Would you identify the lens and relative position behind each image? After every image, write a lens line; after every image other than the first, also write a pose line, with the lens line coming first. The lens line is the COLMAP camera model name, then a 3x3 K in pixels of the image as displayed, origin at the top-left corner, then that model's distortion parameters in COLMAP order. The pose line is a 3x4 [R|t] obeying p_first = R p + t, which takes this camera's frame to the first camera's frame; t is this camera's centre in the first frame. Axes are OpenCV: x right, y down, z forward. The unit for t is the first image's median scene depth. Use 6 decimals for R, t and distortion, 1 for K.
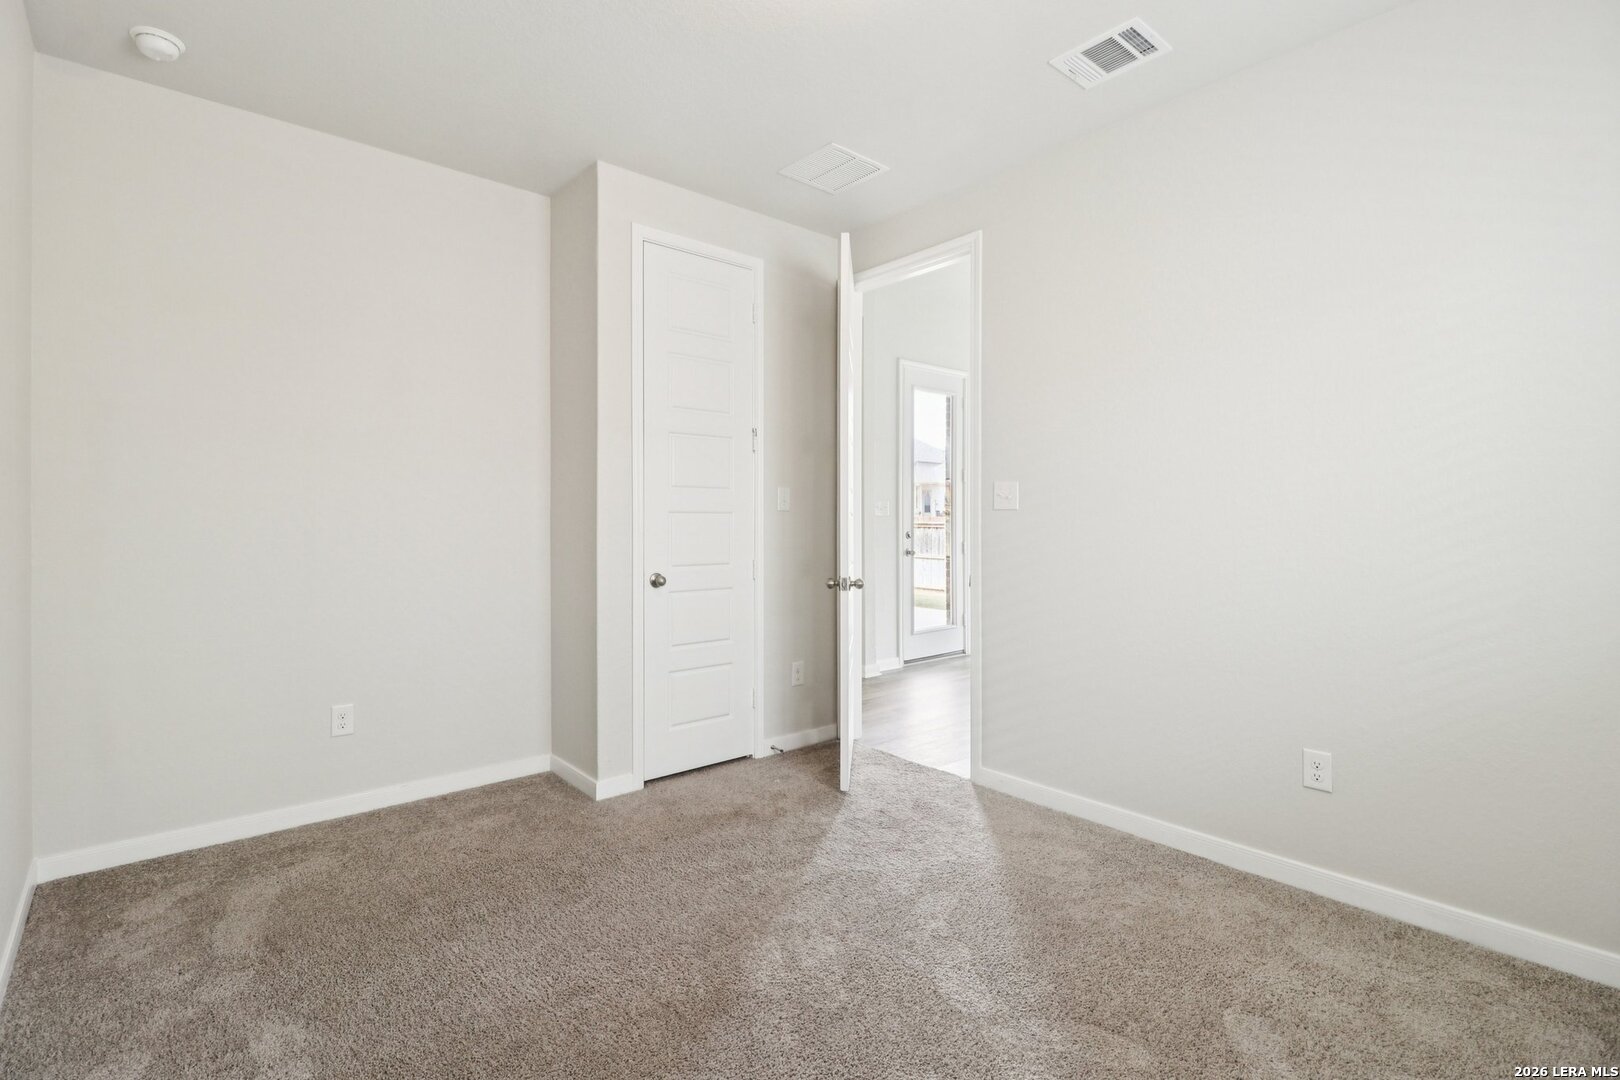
lens RADIAL K [[758.2, 0, 799.6], [0, 758.2, 533.5], [0, 0, 1]] dist [0.000687, -0.010651]
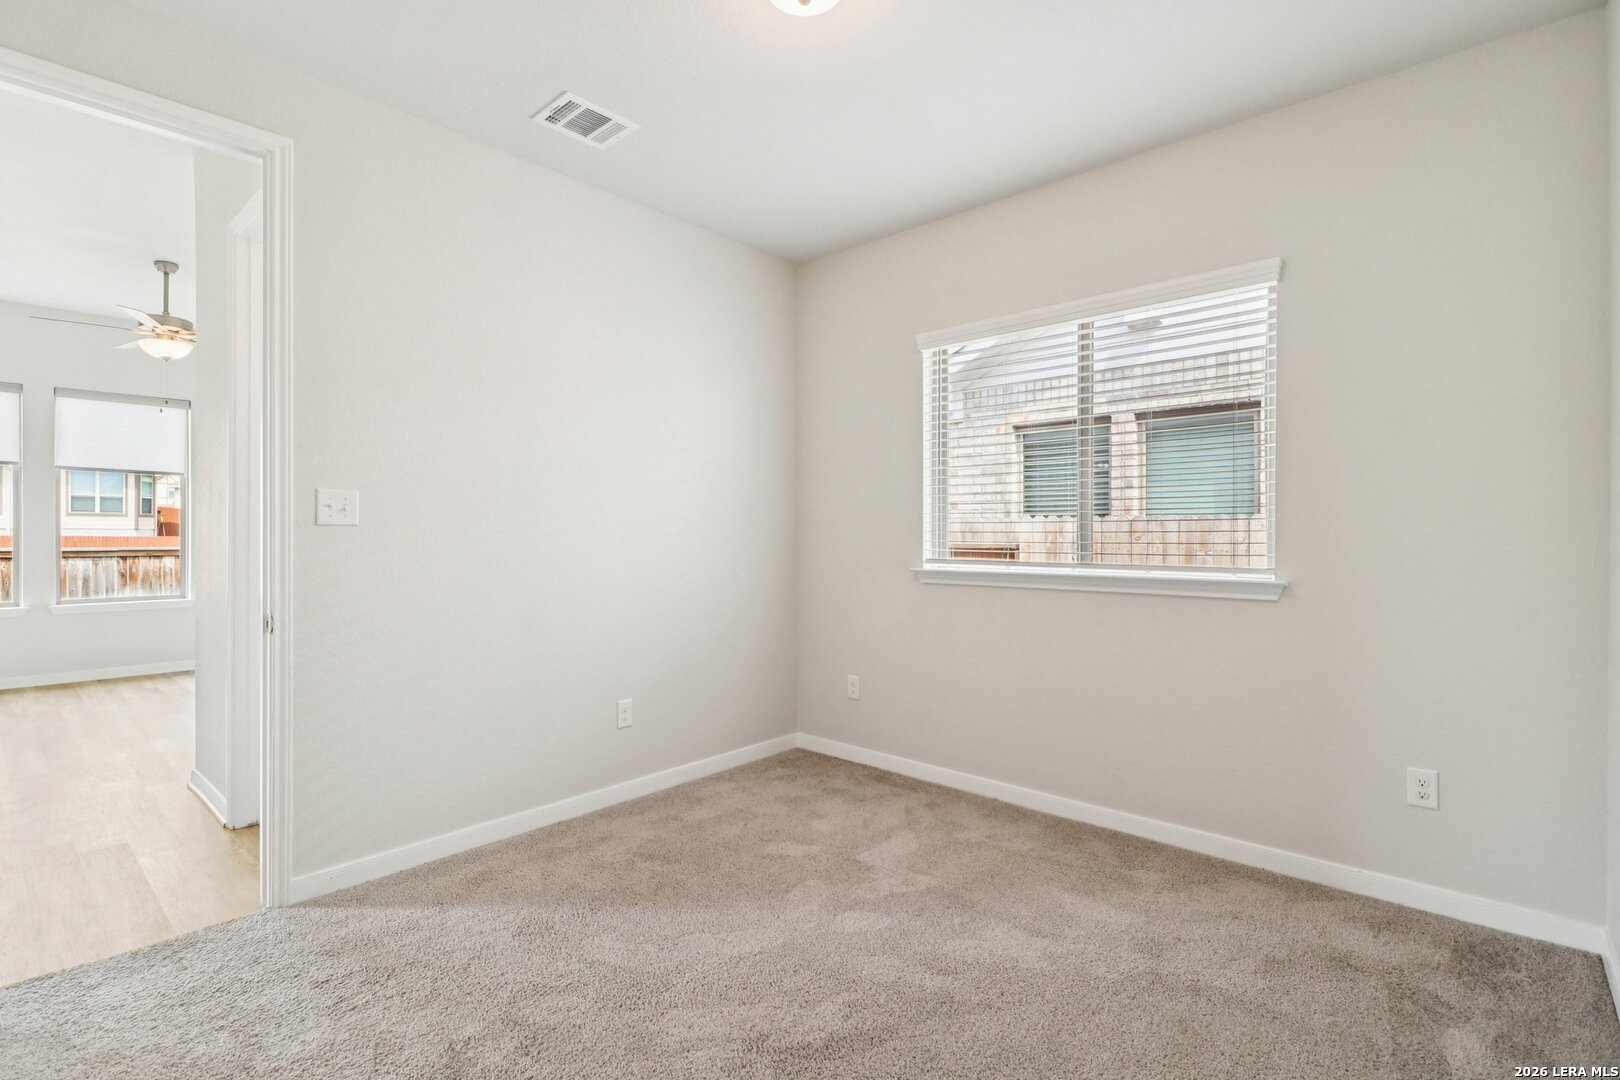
lens RADIAL K [[758.2, 0, 799.6], [0, 758.2, 533.5], [0, 0, 1]] dist [0.000687, -0.010651]
pose [[-0.139420, -0.001787, 0.990232, -0.668626], [0.016212, 0.999860, 0.004087, -0.021153], [-0.990101, 0.016623, -0.139371, 0.759104]]
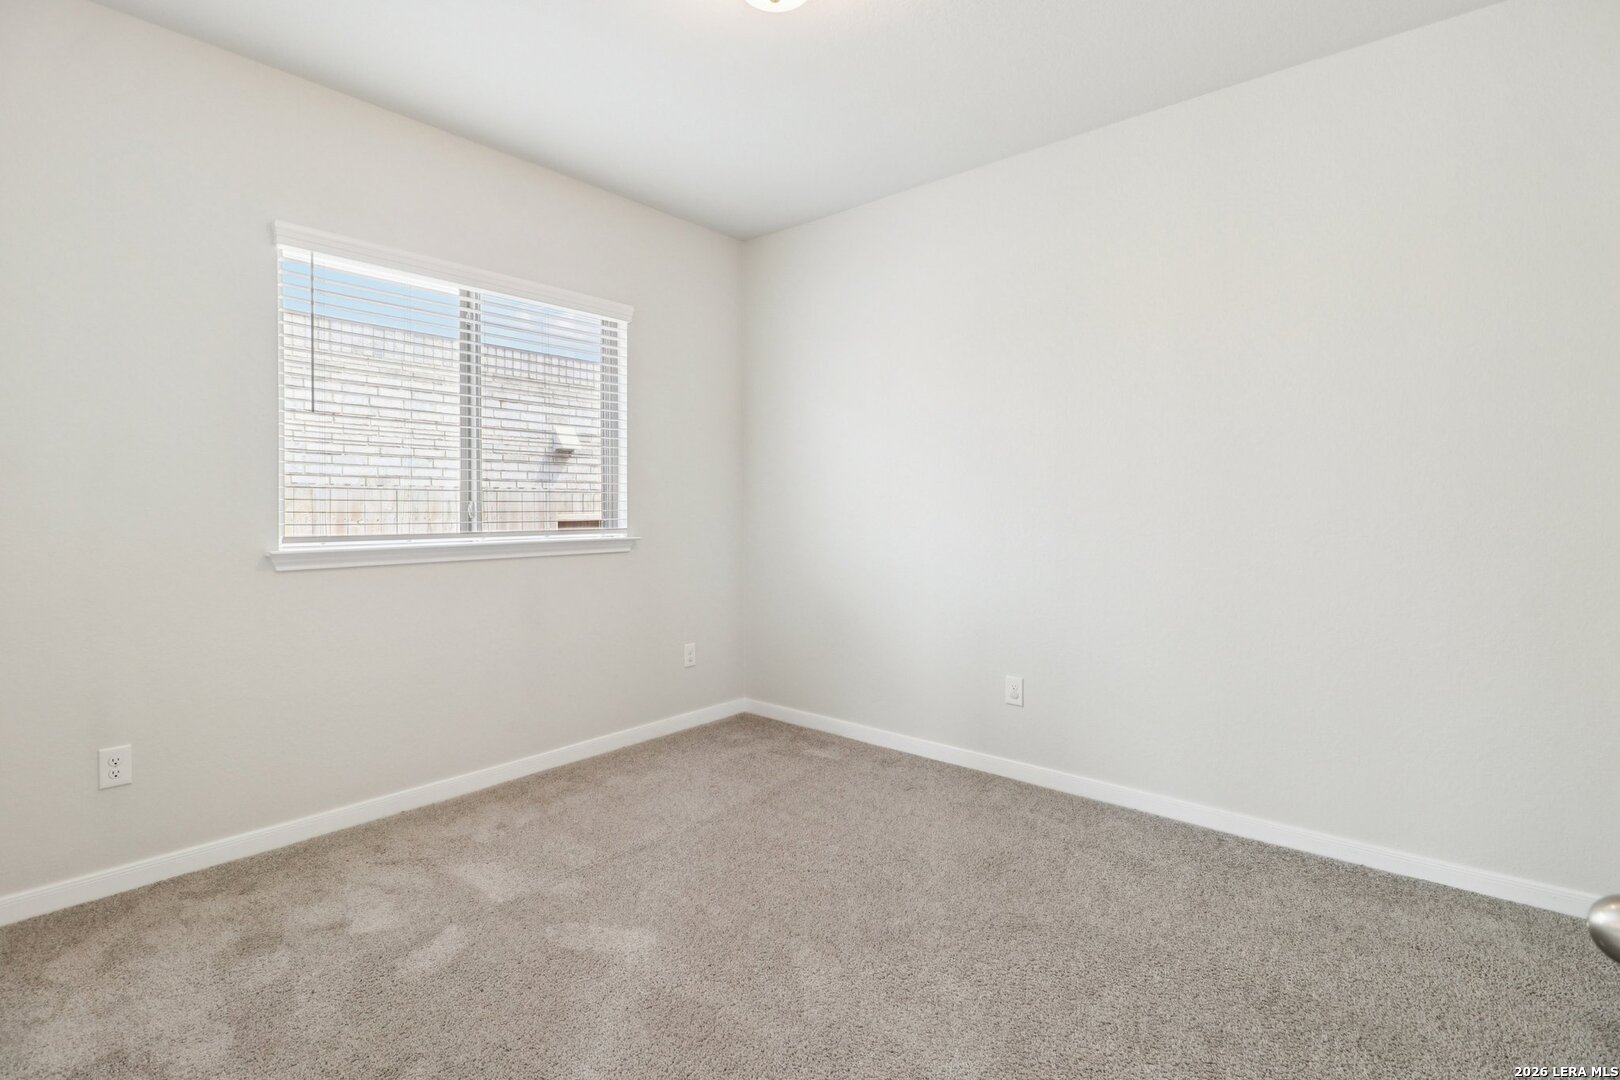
lens RADIAL K [[743.1, 0, 809.1], [0, 743.1, 501.9], [0, 0, 1]] dist [-0.000627, -0.000929]
pose [[-0.984983, -0.005800, -0.172553, 0.146040], [-0.007861, 0.999906, 0.011261, -0.027178], [0.172472, 0.012448, -0.984936, 1.403451]]
